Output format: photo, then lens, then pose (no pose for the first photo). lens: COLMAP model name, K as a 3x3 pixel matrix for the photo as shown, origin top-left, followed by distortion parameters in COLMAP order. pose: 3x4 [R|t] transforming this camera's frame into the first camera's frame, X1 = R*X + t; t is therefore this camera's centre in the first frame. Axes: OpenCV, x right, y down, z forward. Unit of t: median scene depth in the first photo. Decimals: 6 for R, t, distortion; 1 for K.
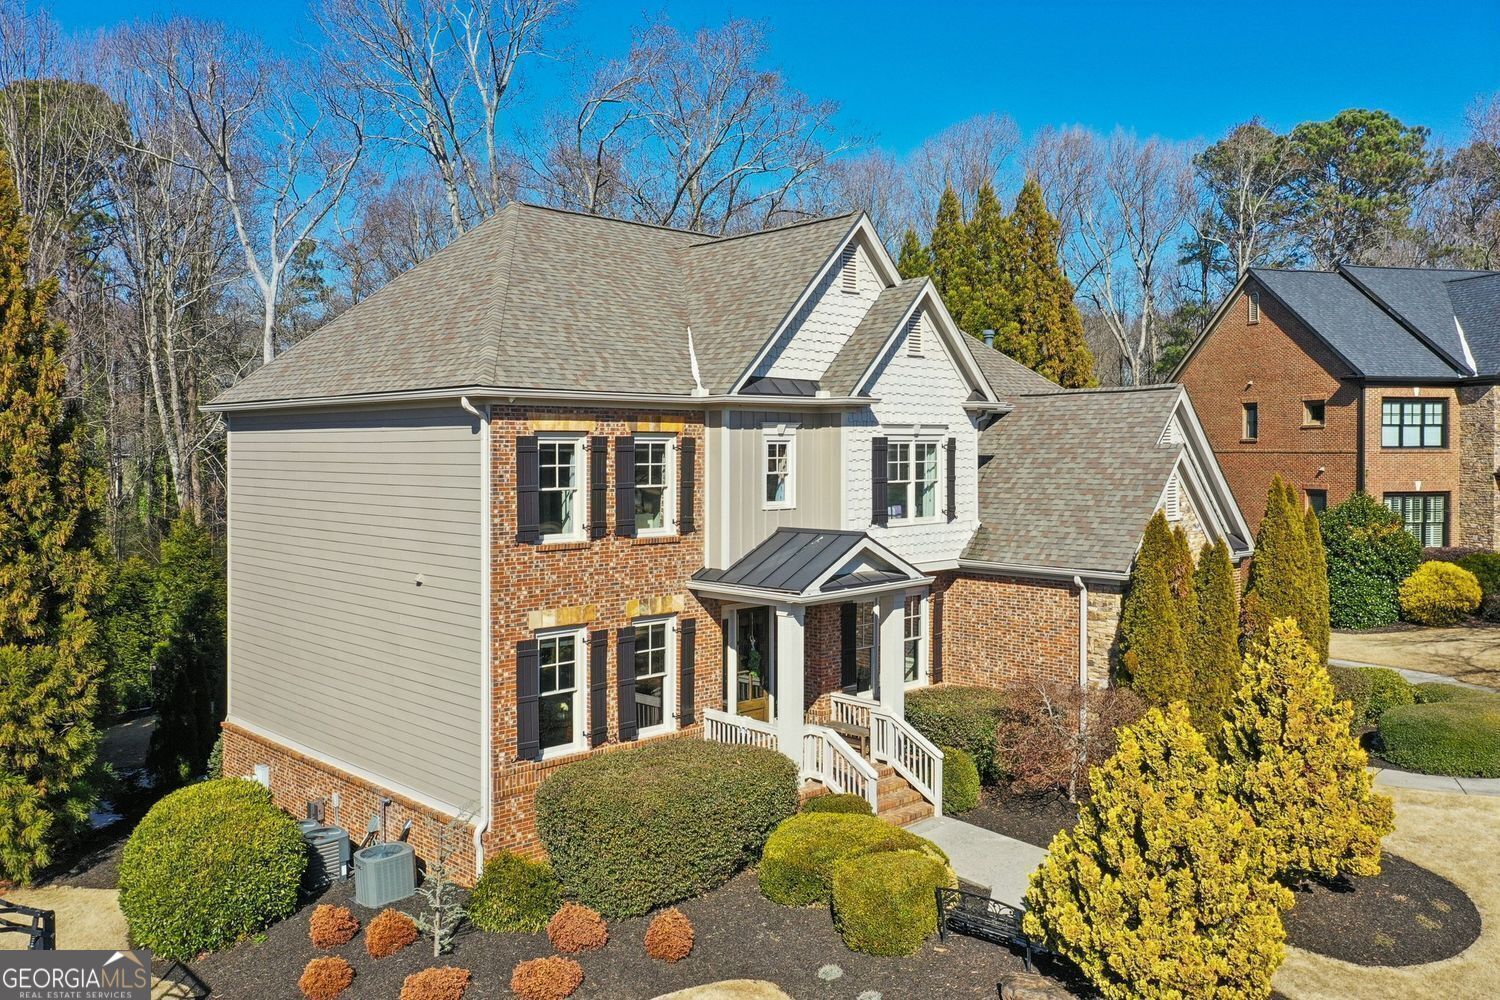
lens RADIAL K [[1182.1, 0, 760.9], [0, 1182.1, 475.2], [0, 0, 1]] dist [-0.001095, -0.000768]
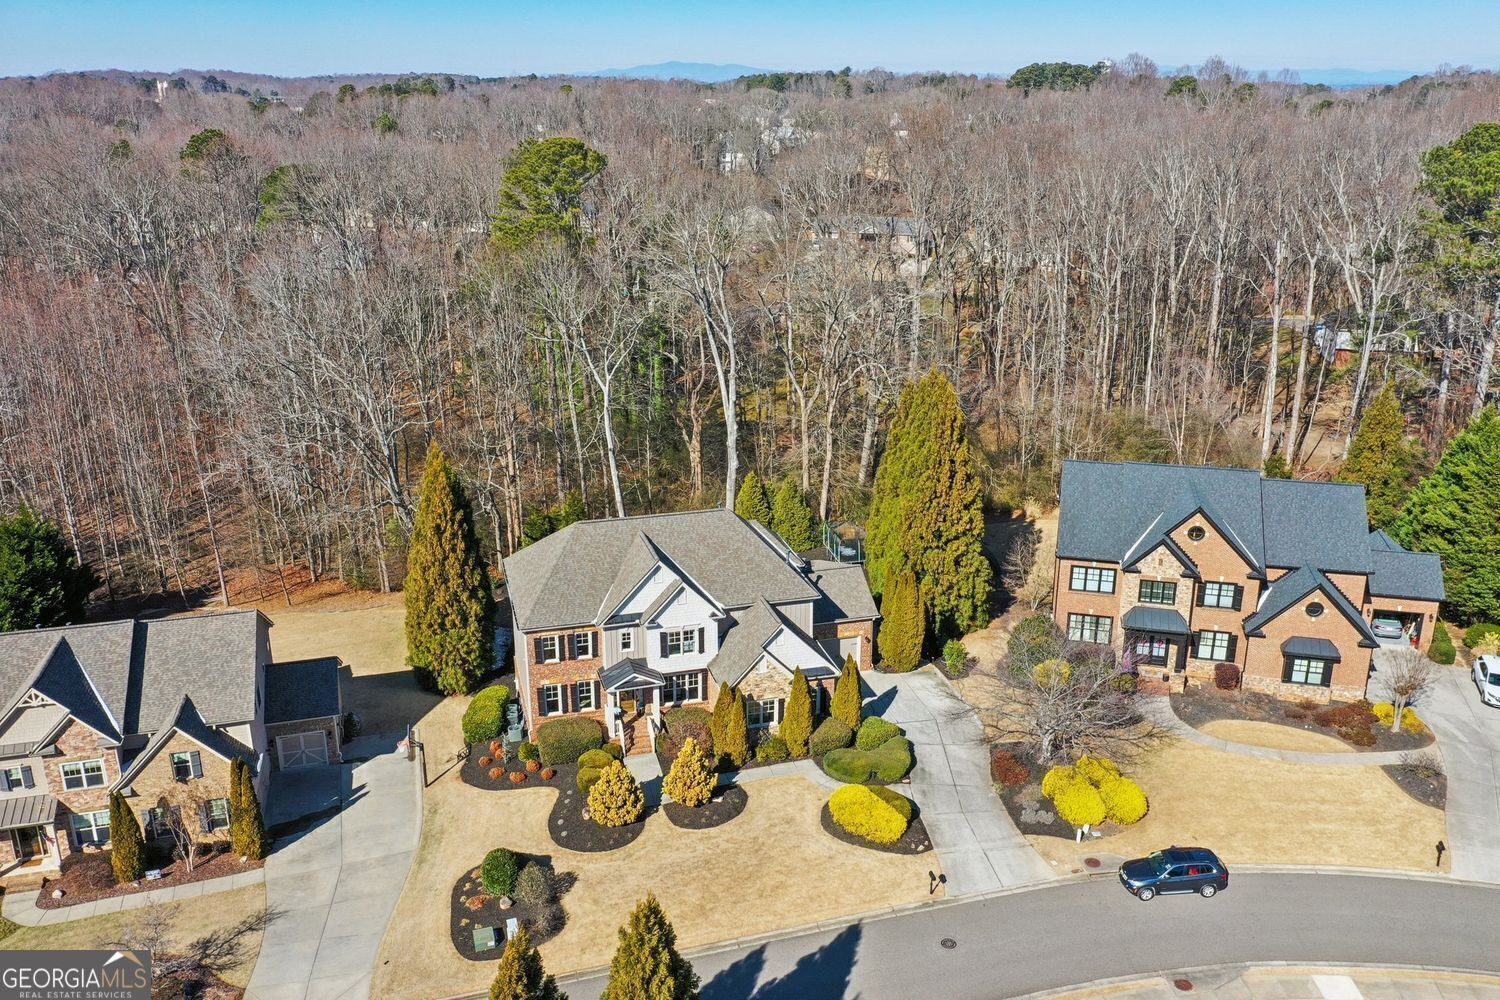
lens RADIAL K [[1249.7, 0, 753.0], [0, 1249.7, 565.8], [0, 0, 1]] dist [-0.002124, 0.002676]
pose [[0.887535, 0.187164, -0.421011, 1.715753], [-0.023192, 0.930763, 0.364888, -1.444157], [0.460156, -0.314087, 0.830425, -1.590452]]
